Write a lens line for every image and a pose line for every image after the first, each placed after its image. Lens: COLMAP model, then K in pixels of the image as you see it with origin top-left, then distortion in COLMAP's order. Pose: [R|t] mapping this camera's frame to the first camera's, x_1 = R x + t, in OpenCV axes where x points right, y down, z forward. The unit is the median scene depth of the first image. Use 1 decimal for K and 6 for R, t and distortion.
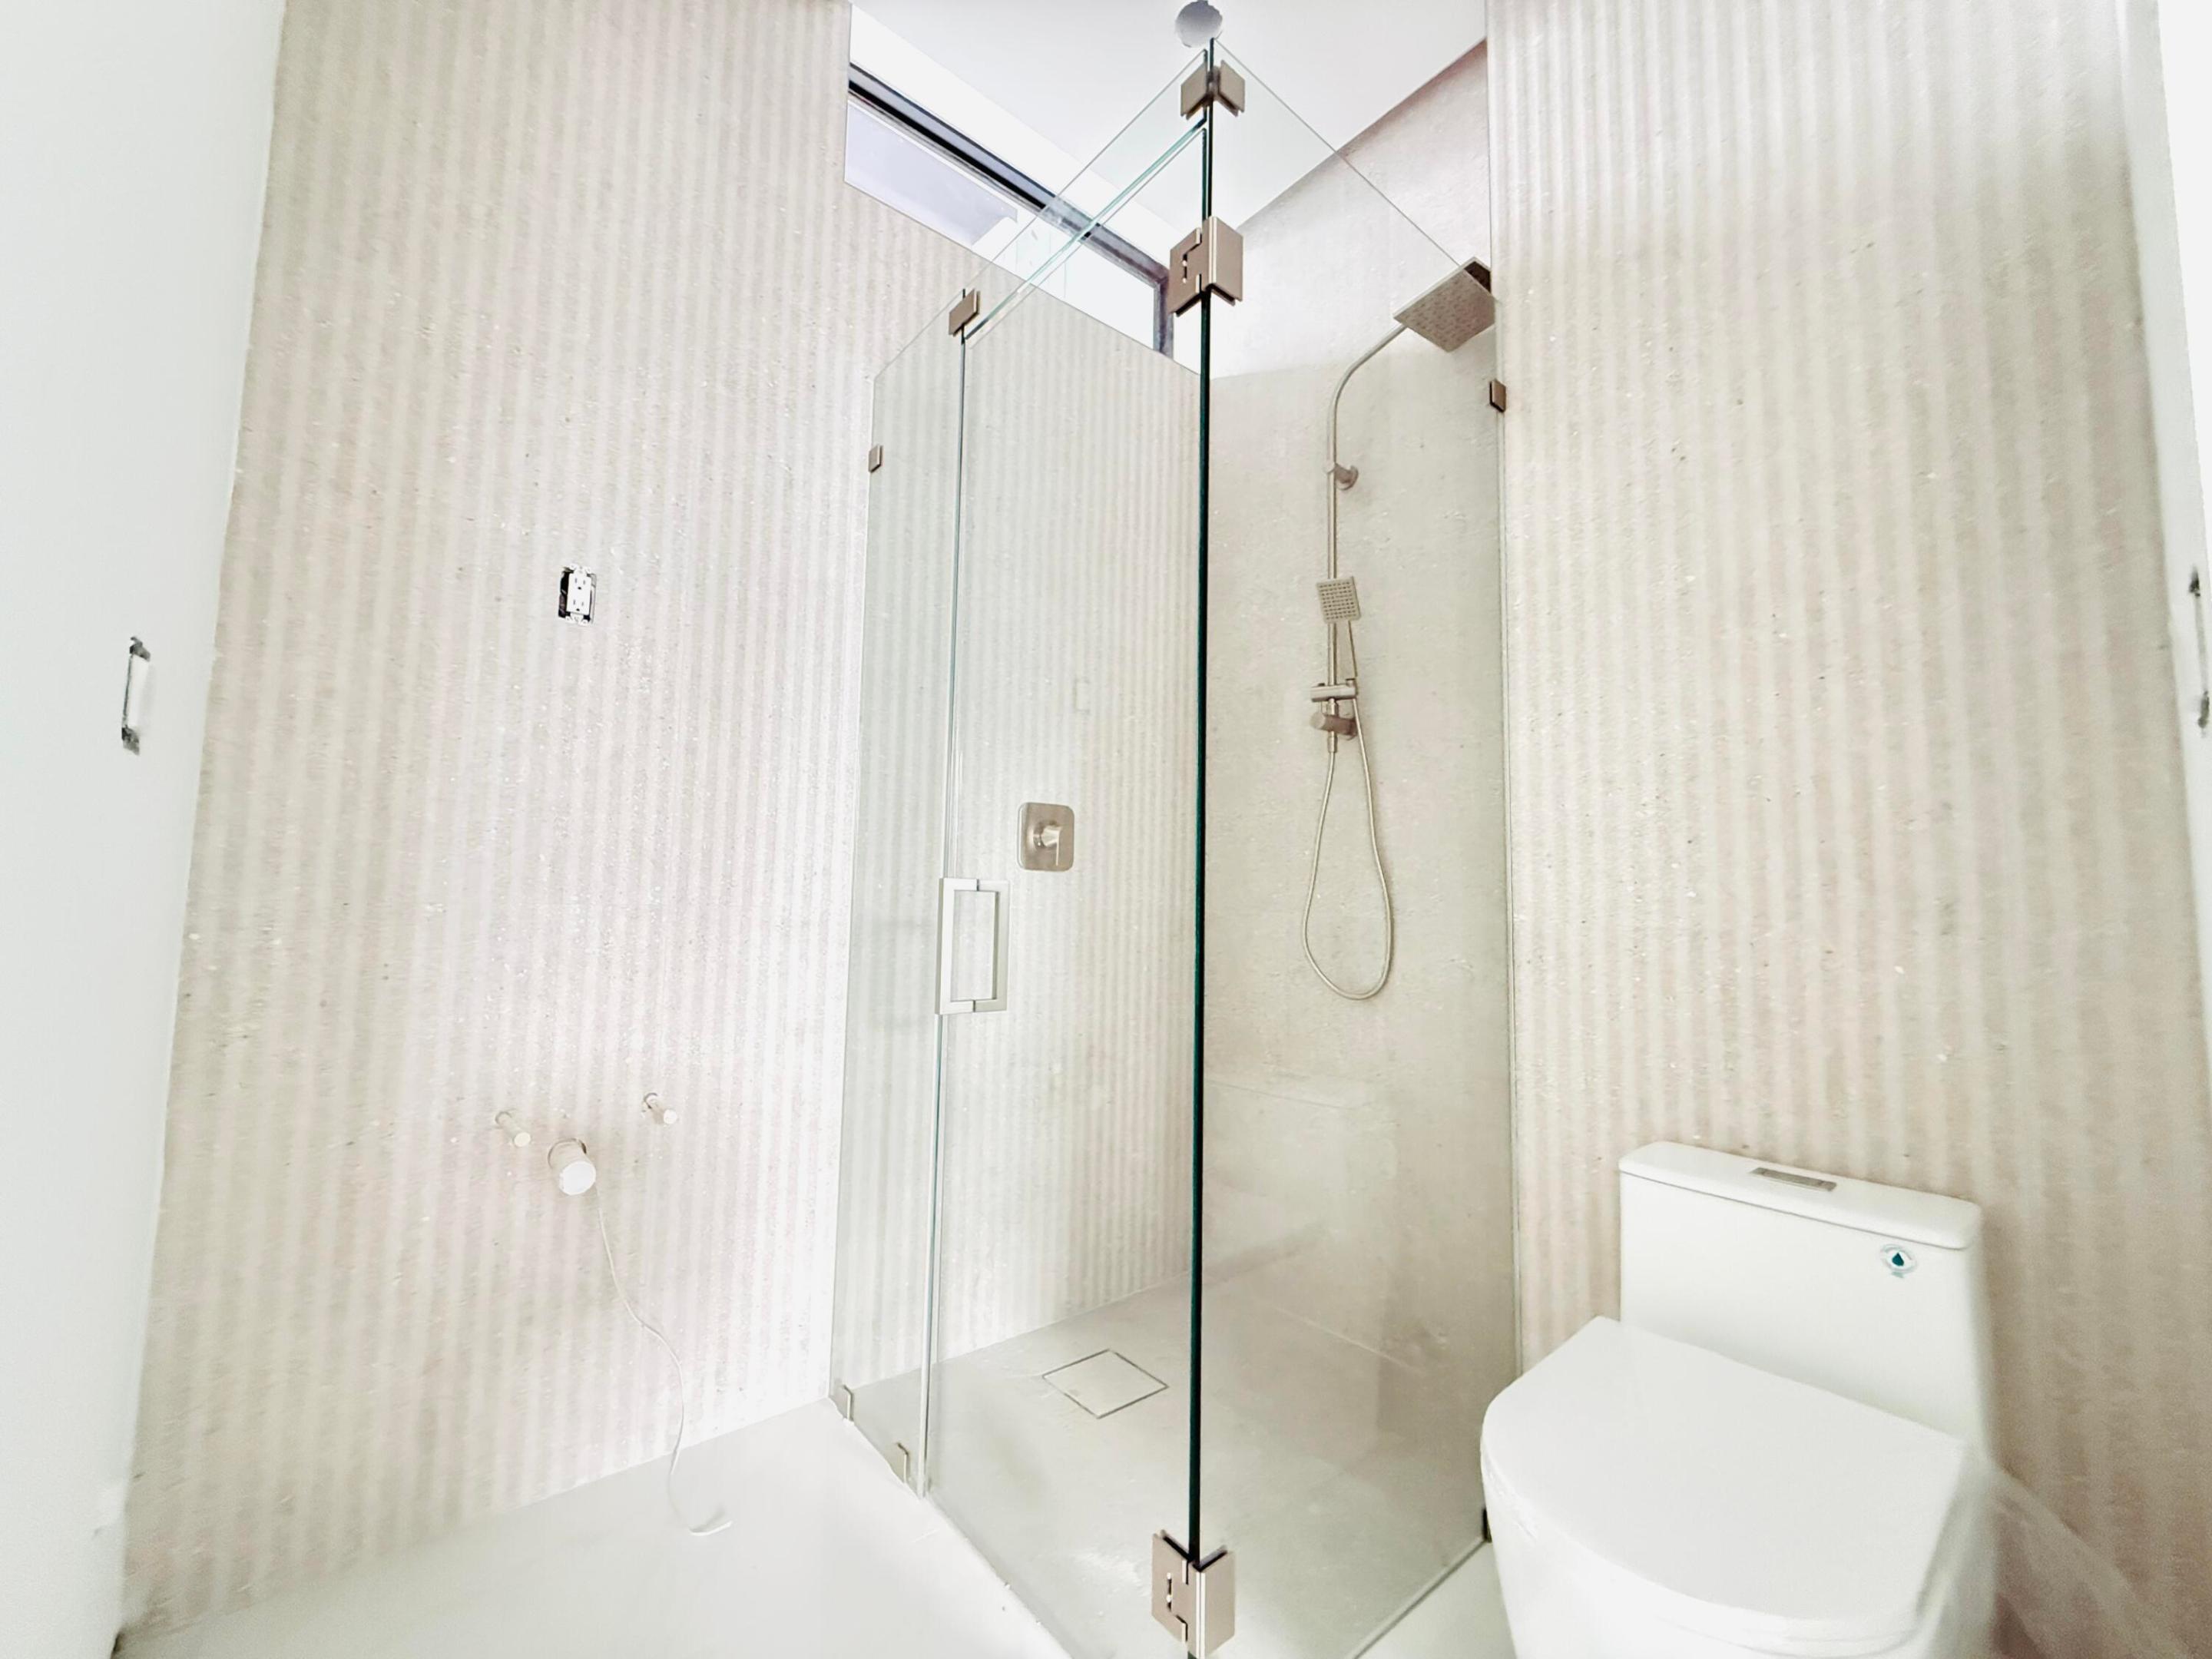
lens RADIAL K [[875.5, 0, 1105.6], [0, 875.5, 834.7], [0, 0, 1]] dist [0.000433, 0.000294]
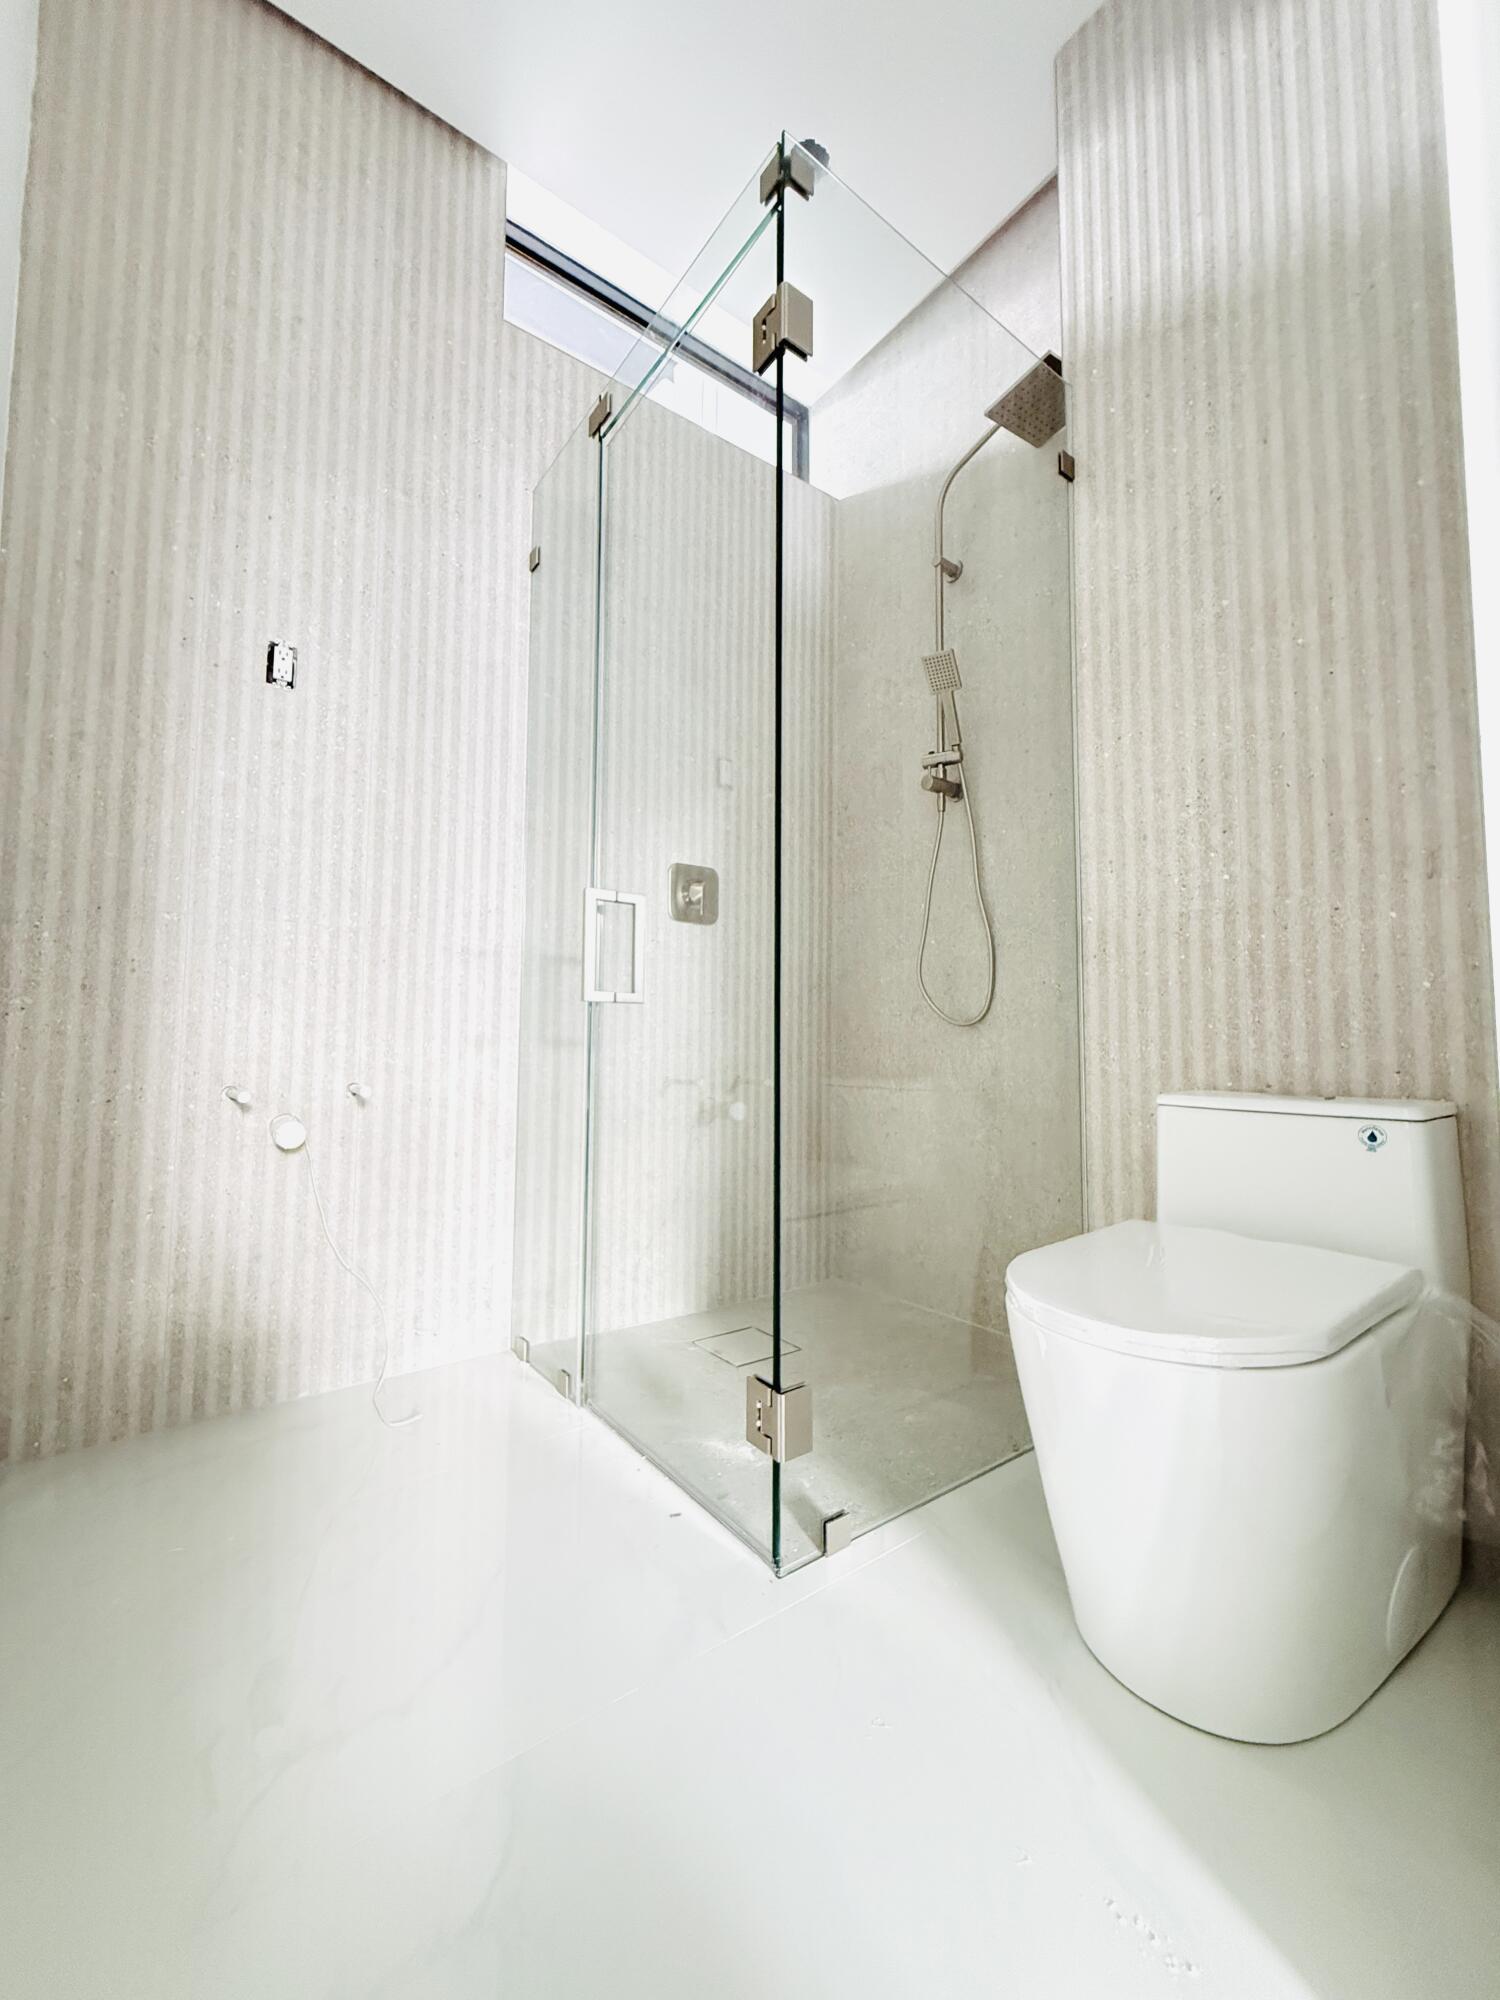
lens RADIAL K [[791.6, 0, 753.7], [0, 791.6, 985.4], [0, 0, 1]] dist [0.000433, 0.000294]
pose [[0.998918, -0.017142, -0.043243, 0.082621], [0.017818, 0.999724, 0.015284, 0.164860], [0.042969, -0.016038, 0.998948, -0.060931]]
